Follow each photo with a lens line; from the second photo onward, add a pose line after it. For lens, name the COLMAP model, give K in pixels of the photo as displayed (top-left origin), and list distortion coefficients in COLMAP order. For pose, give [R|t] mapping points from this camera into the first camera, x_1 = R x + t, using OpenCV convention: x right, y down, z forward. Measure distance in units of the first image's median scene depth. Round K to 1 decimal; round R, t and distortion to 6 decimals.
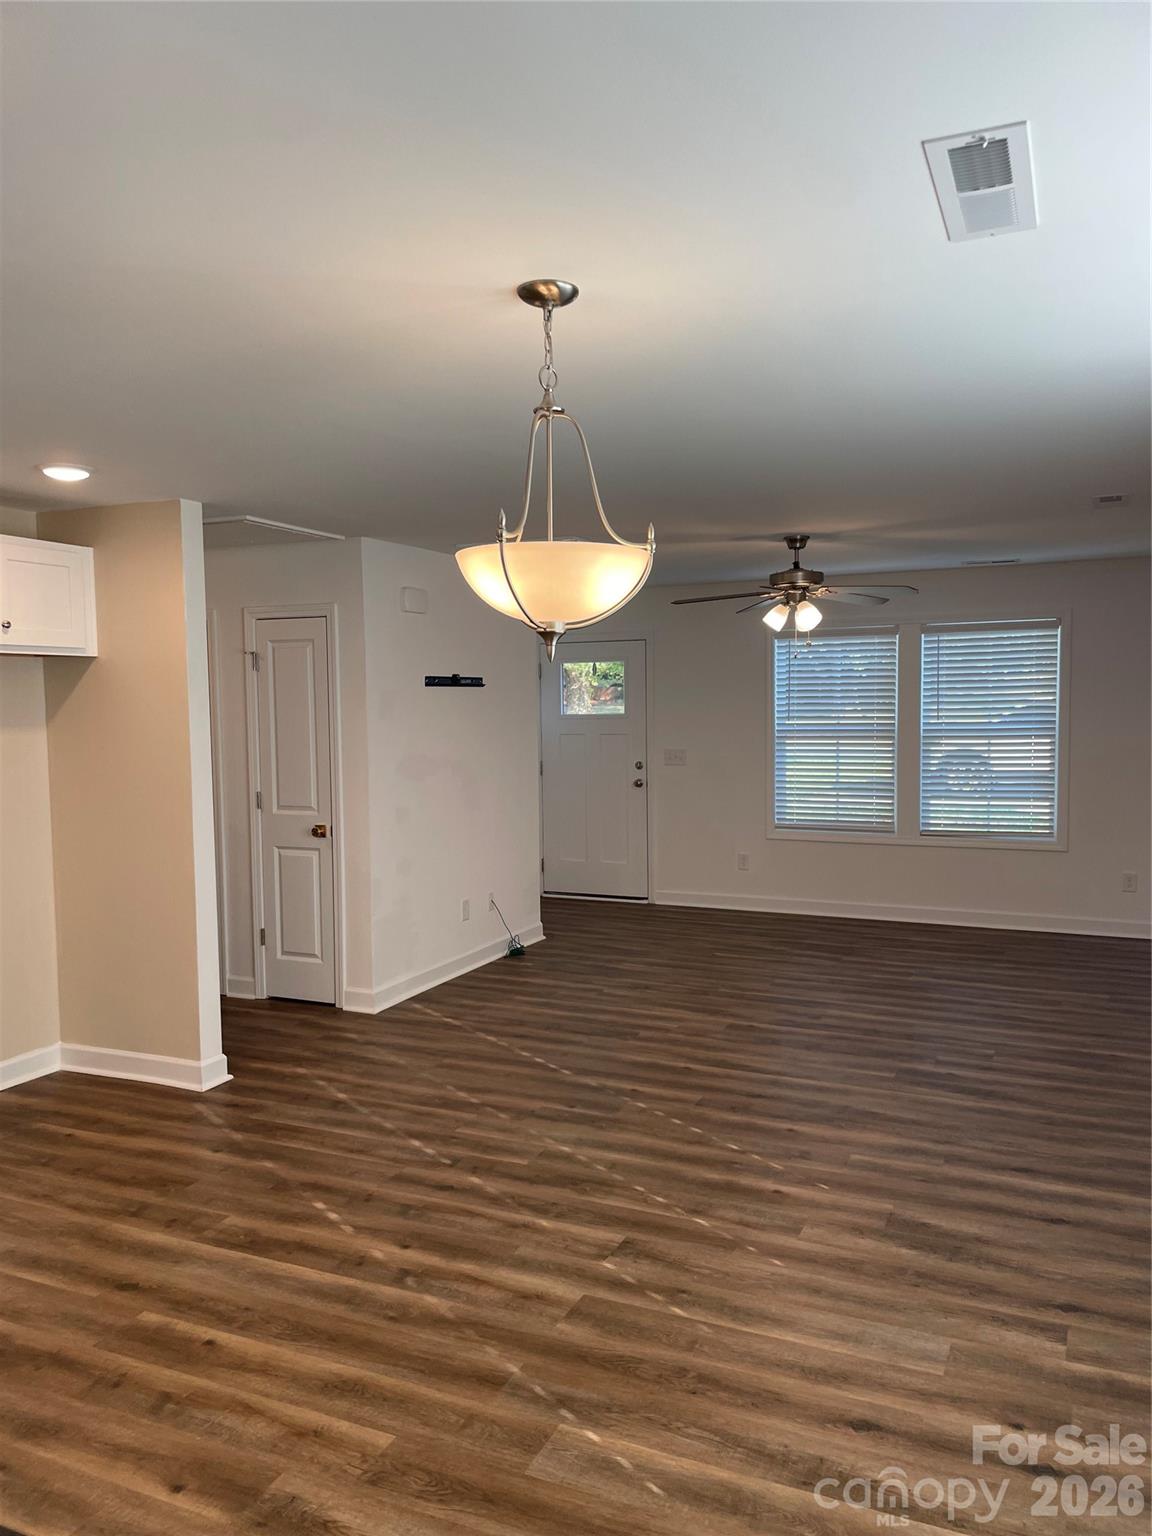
lens RADIAL K [[1150.2, 0, 589.2], [0, 1150.2, 778.6], [0, 0, 1]] dist [0.092558, -0.118520]
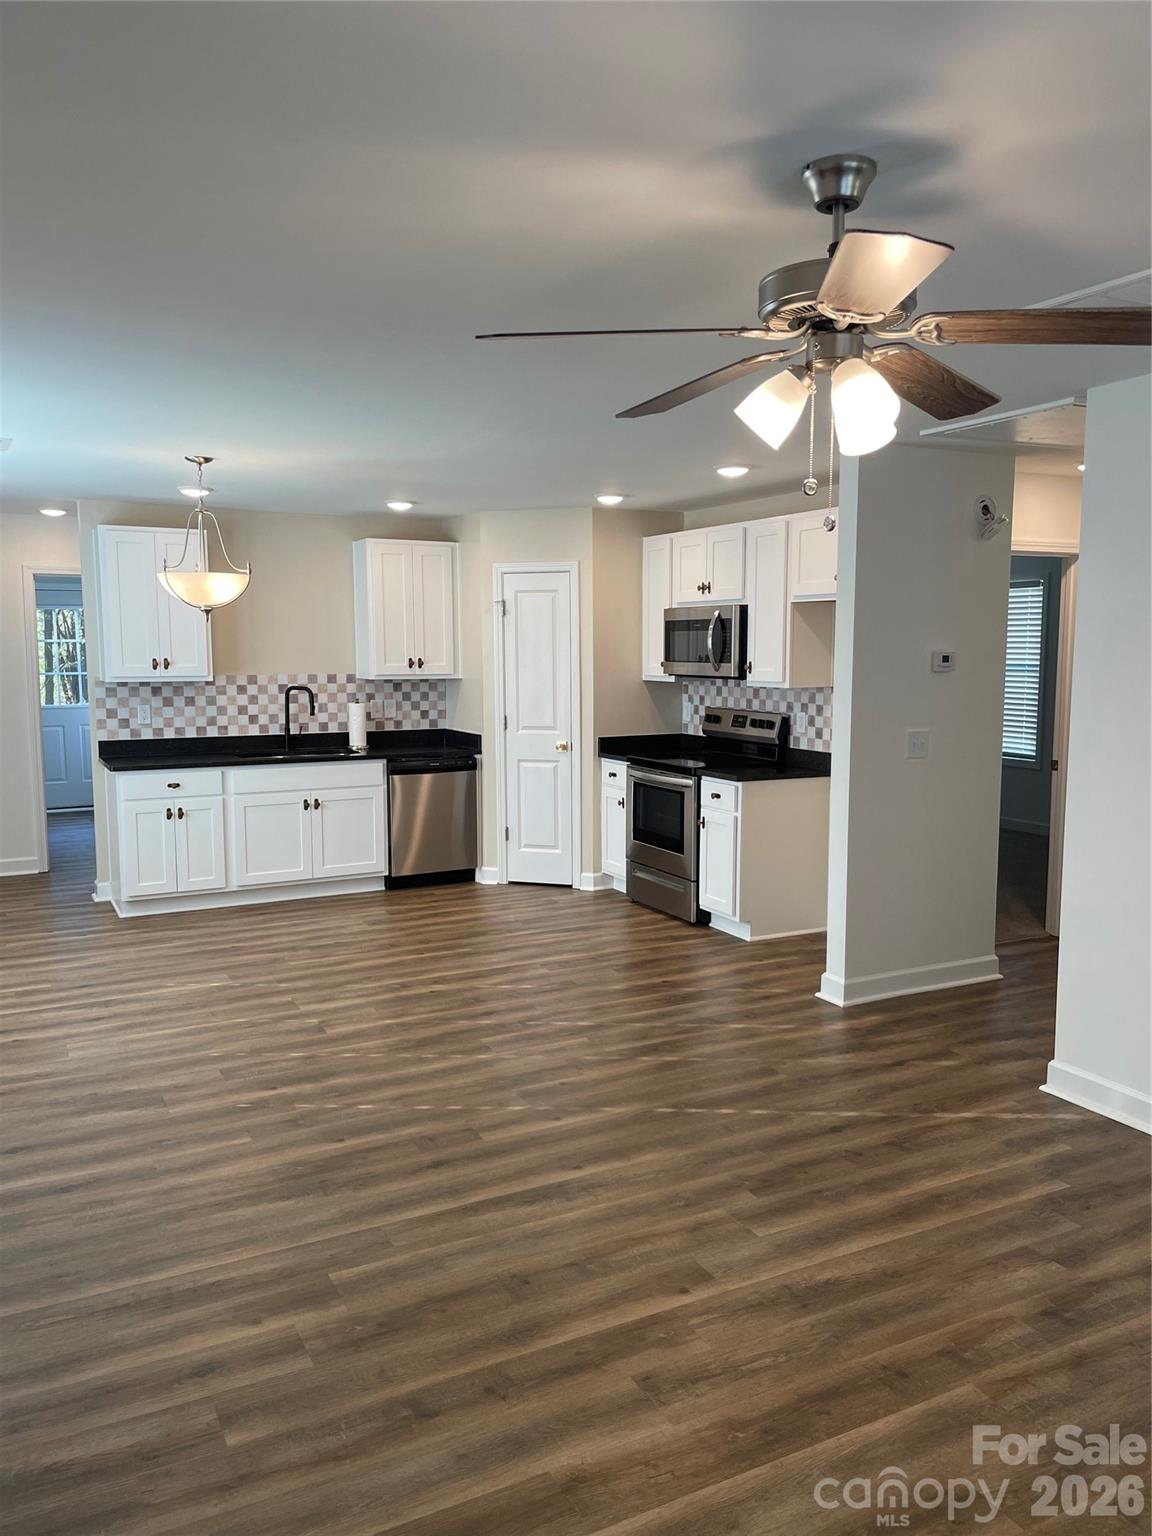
lens RADIAL K [[1150.2, 0, 576.1], [0, 1150.2, 774.3], [0, 0, 1]] dist [0.092558, -0.118520]
pose [[-0.621878, 0.102058, -0.776435, 0.669746], [-0.046488, 0.984912, 0.166695, -0.114563], [0.781733, 0.139759, -0.607751, 1.530712]]
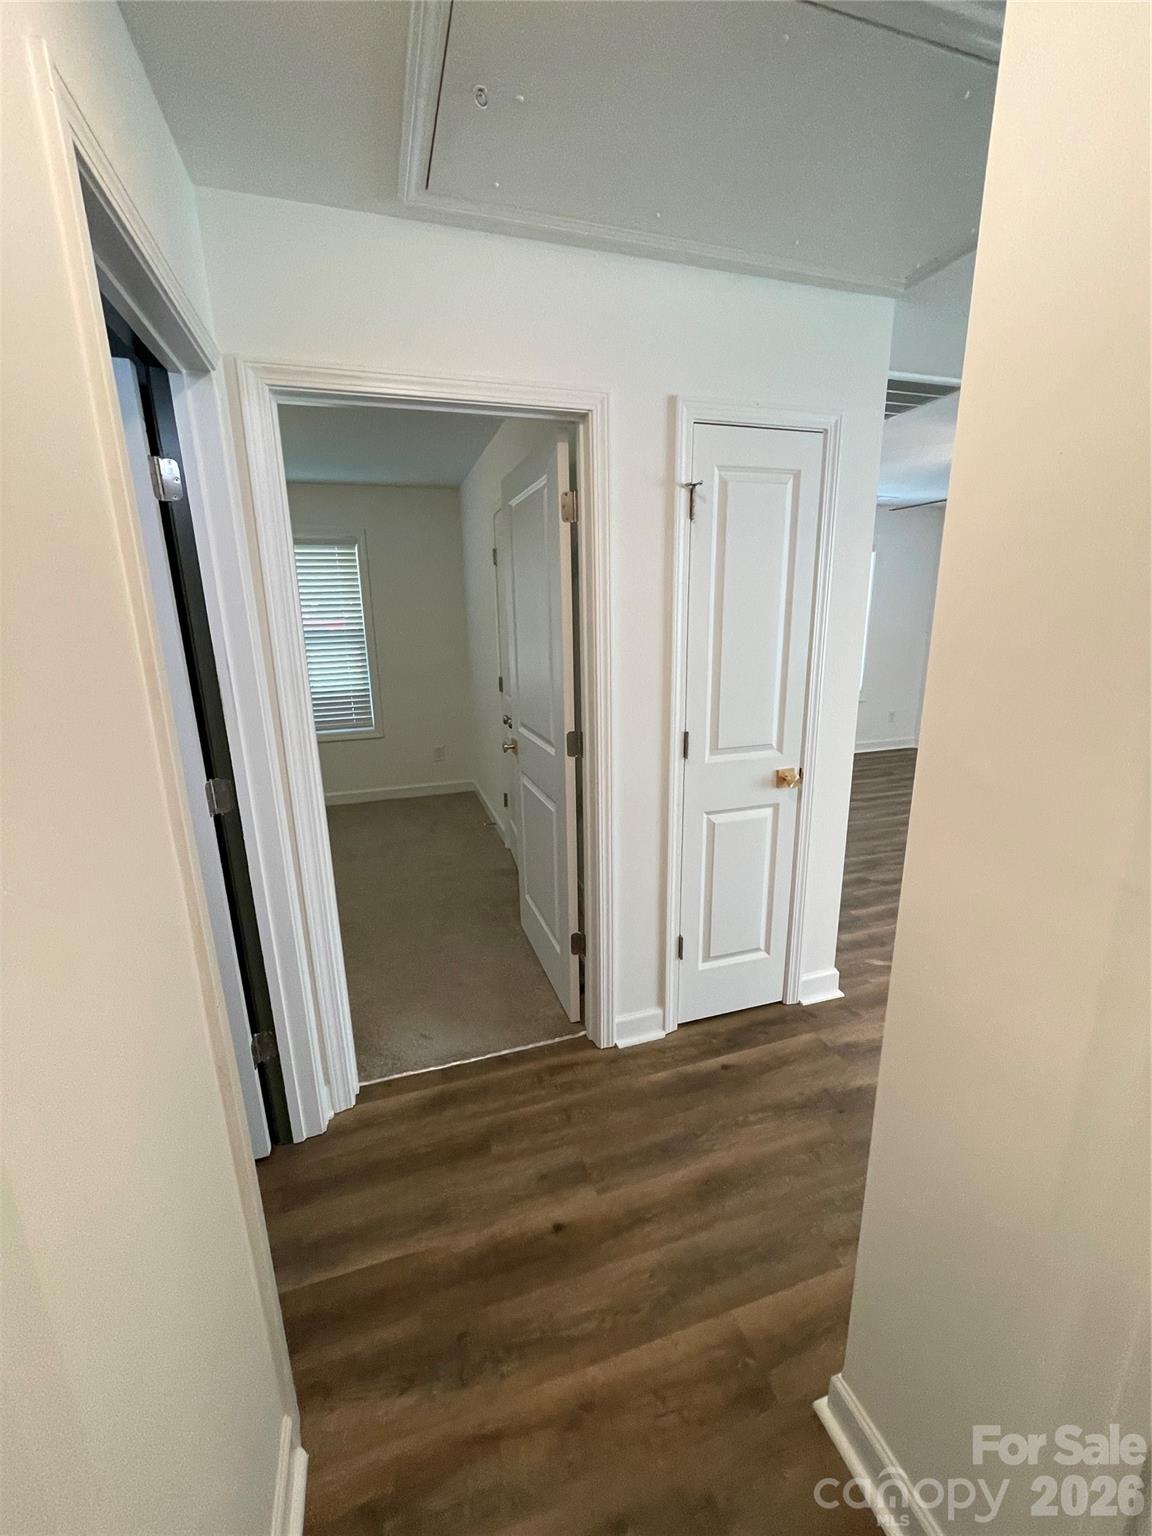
lens RADIAL K [[615.2, 0, 578.1], [0, 615.2, 762.0], [0, 0, 1]] dist [-0.004293, 0.000912]
pose [[0.736758, -0.156866, 0.657709, -0.732016], [0.048055, 0.982405, 0.180476, -0.045219], [-0.674447, -0.101361, 0.731332, 1.080905]]
